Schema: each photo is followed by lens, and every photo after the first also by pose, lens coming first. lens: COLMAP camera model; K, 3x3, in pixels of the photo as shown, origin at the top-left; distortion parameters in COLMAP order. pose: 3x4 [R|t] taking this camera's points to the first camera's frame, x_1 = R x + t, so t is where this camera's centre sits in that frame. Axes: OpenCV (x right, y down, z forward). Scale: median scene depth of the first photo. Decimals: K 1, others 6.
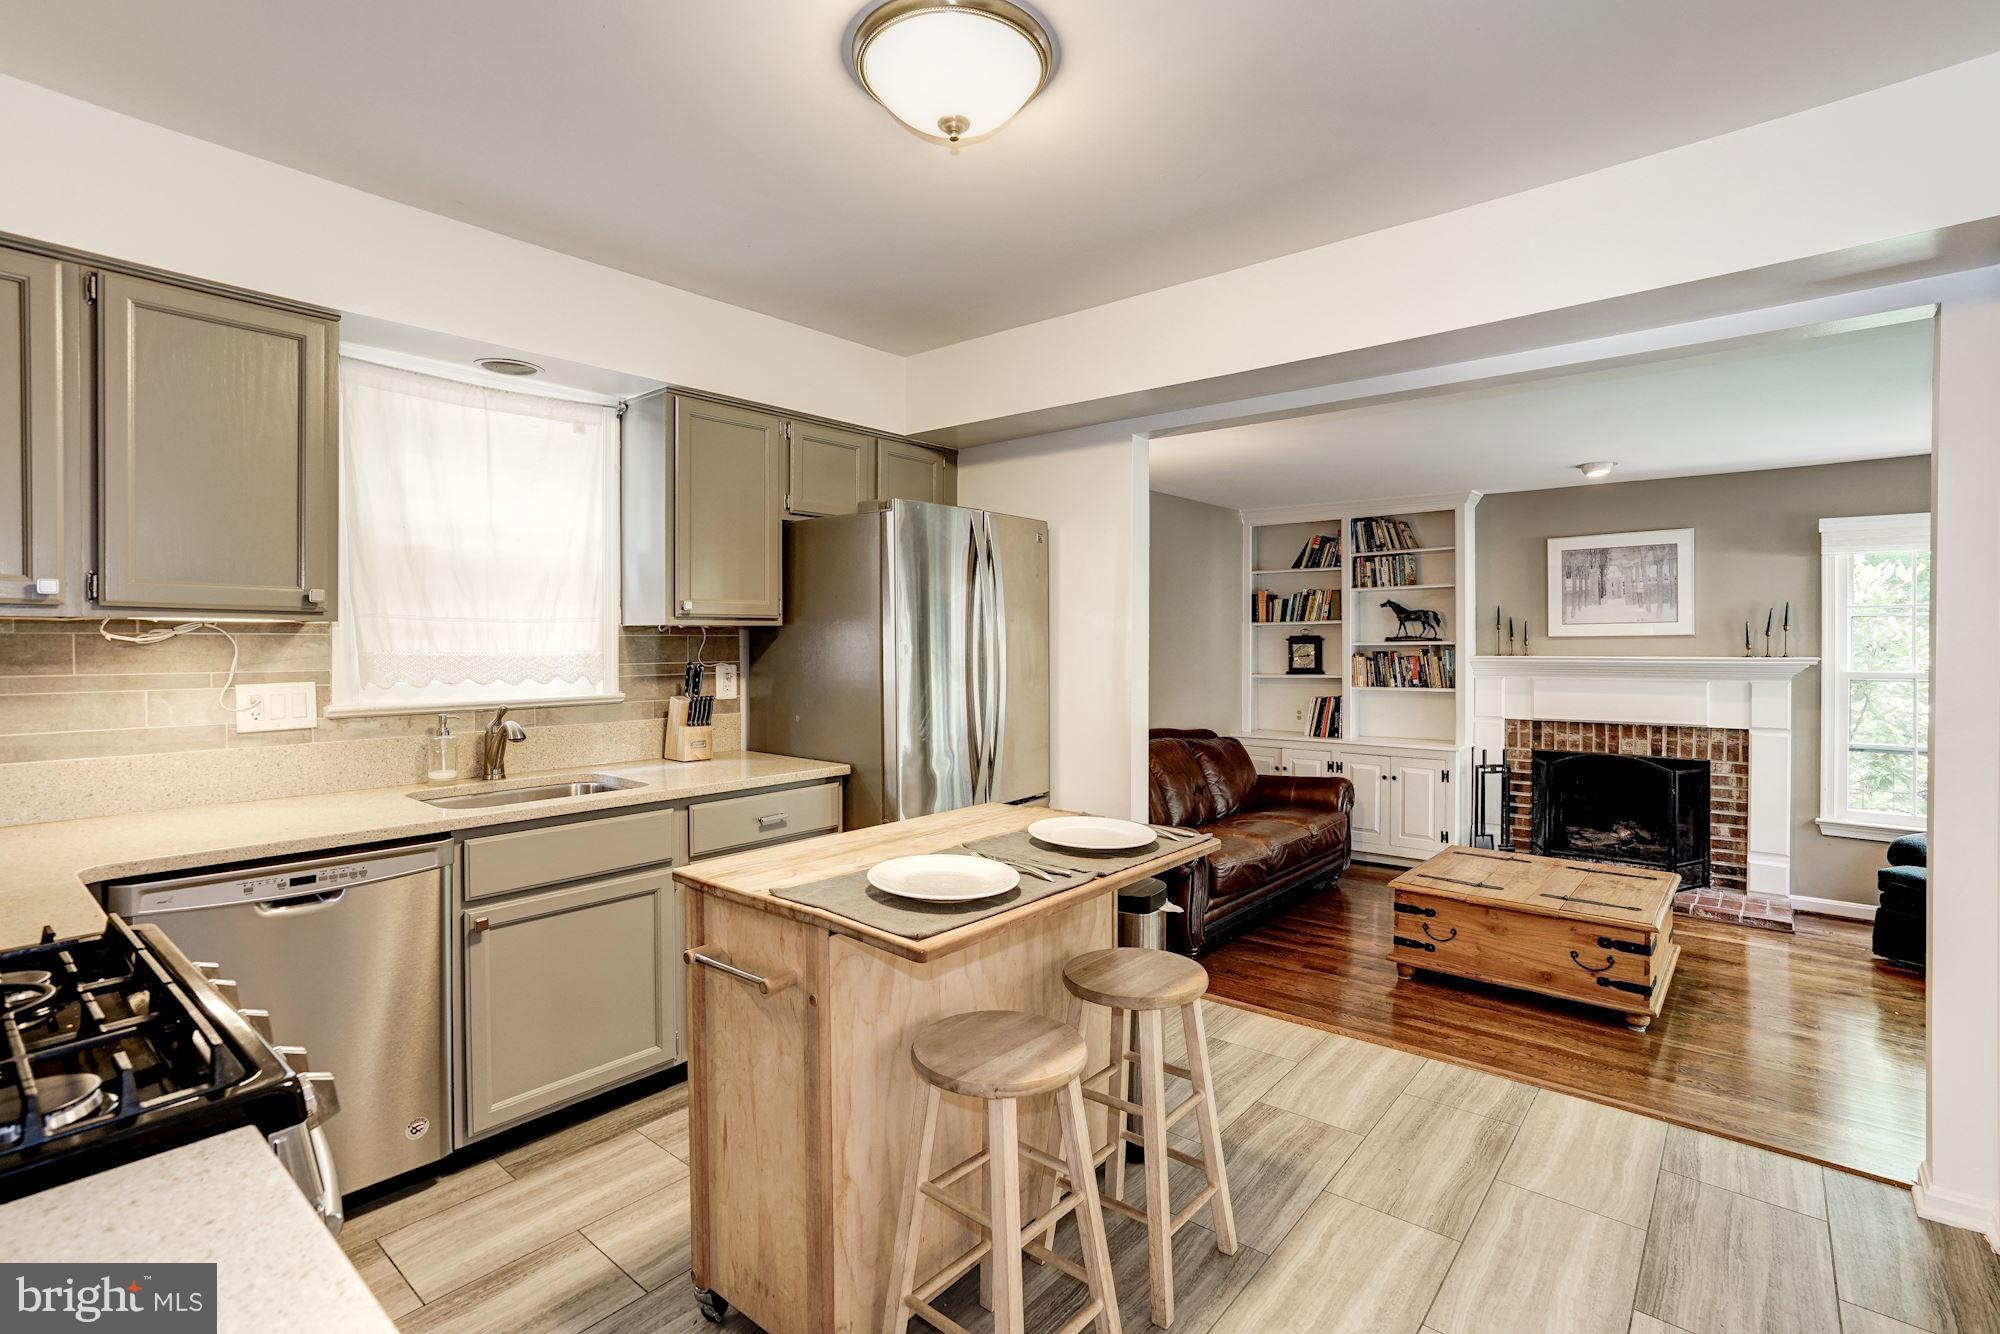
lens RADIAL K [[927.4, 0, 990.3], [0, 927.4, 658.5], [0, 0, 1]] dist [-0.023955, 0.002759]
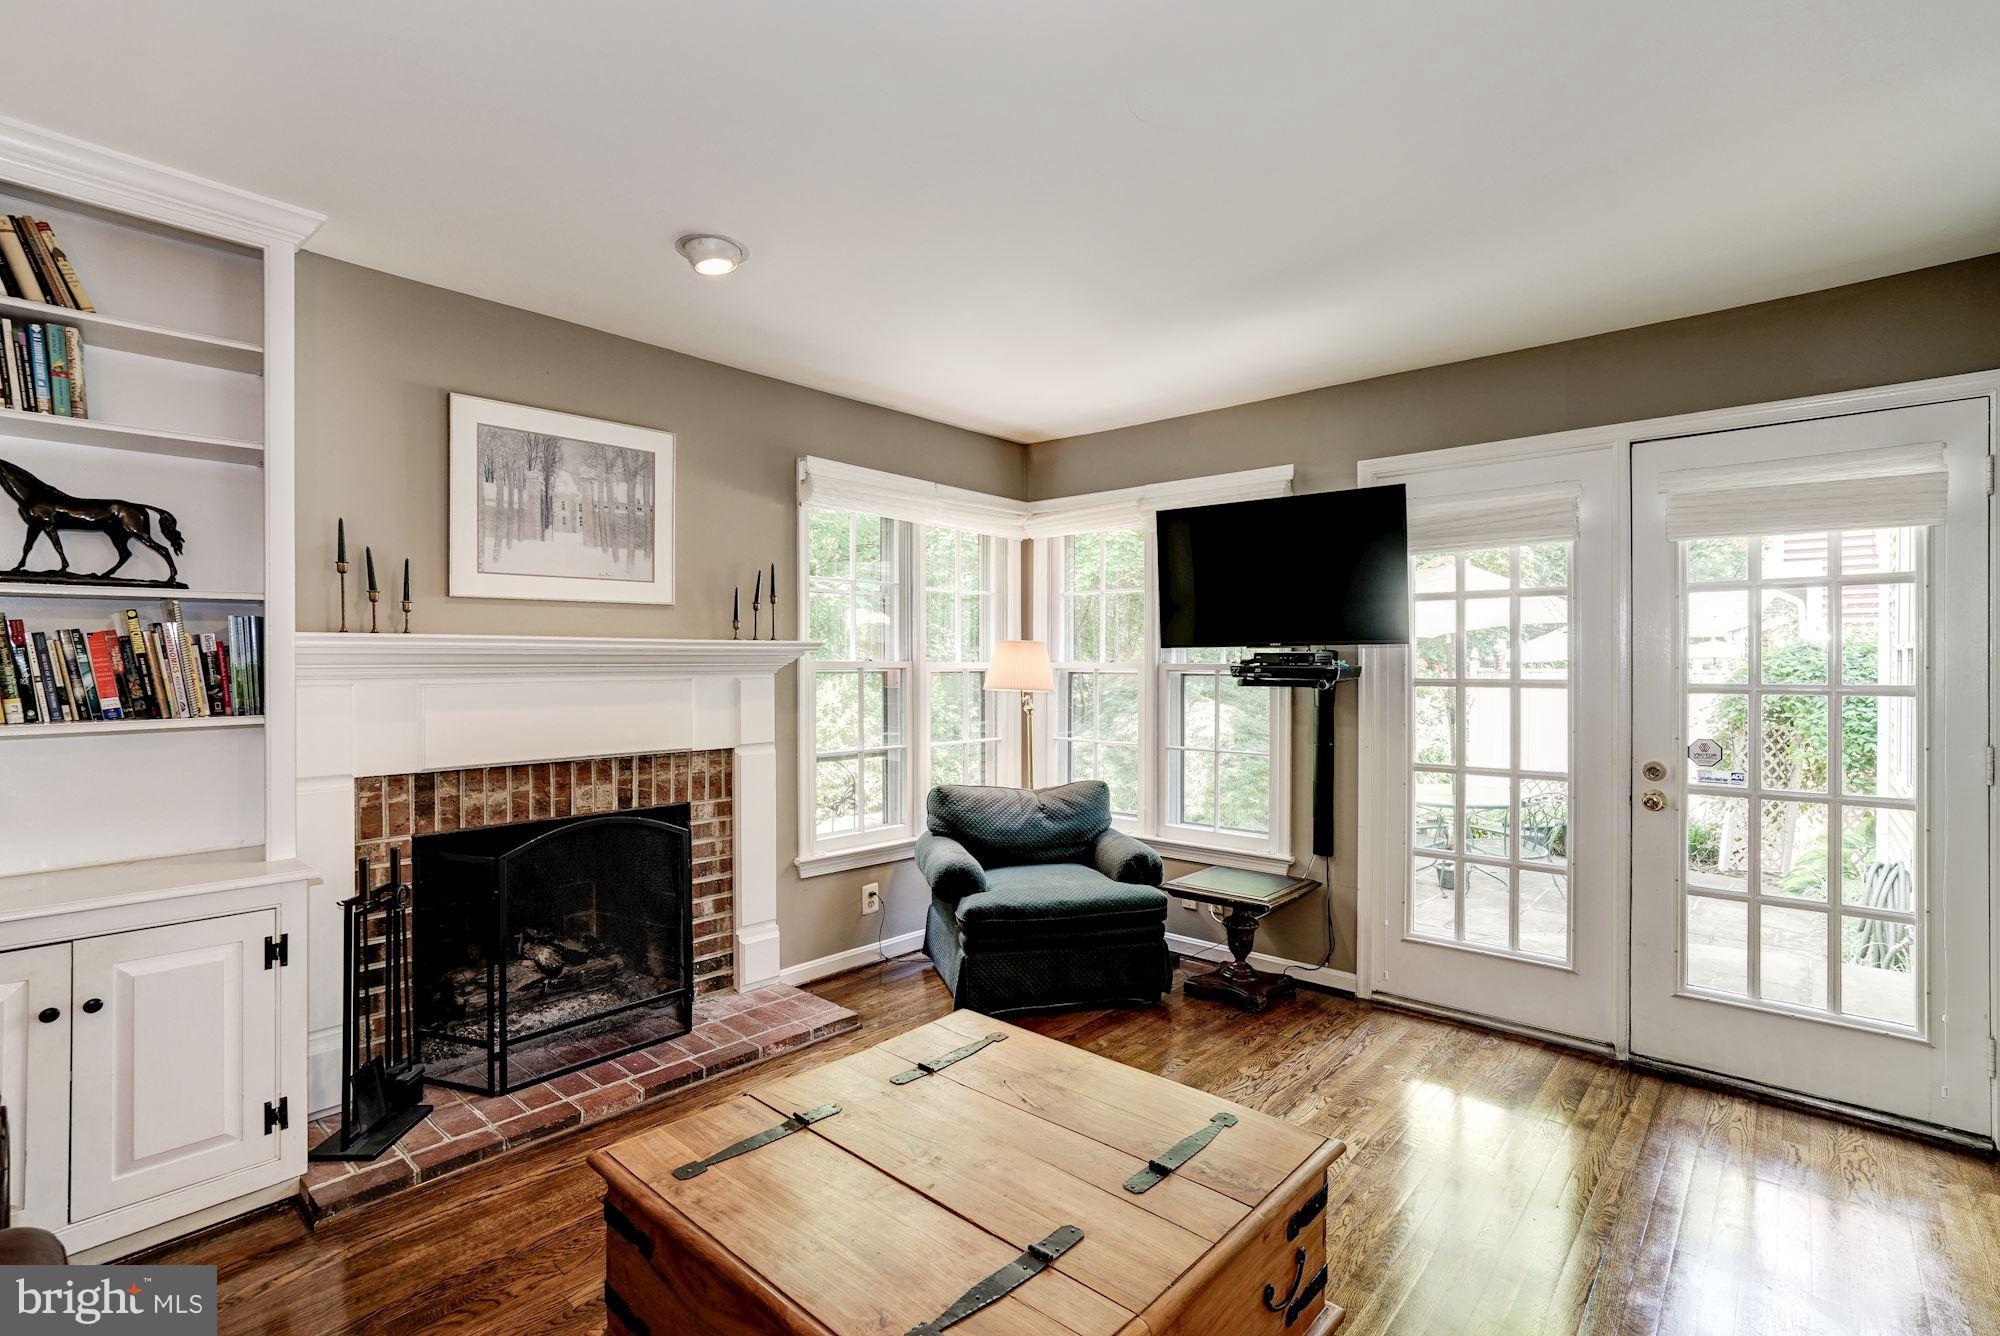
lens RADIAL K [[927.4, 0, 1001.5], [0, 927.4, 664.7], [0, 0, 1]] dist [-0.023955, 0.002759]
pose [[0.022083, 0.001974, 0.999754, 0.146011], [0.019067, 0.999815, -0.002396, 0.020990], [-0.999574, 0.019115, 0.022042, 0.770684]]
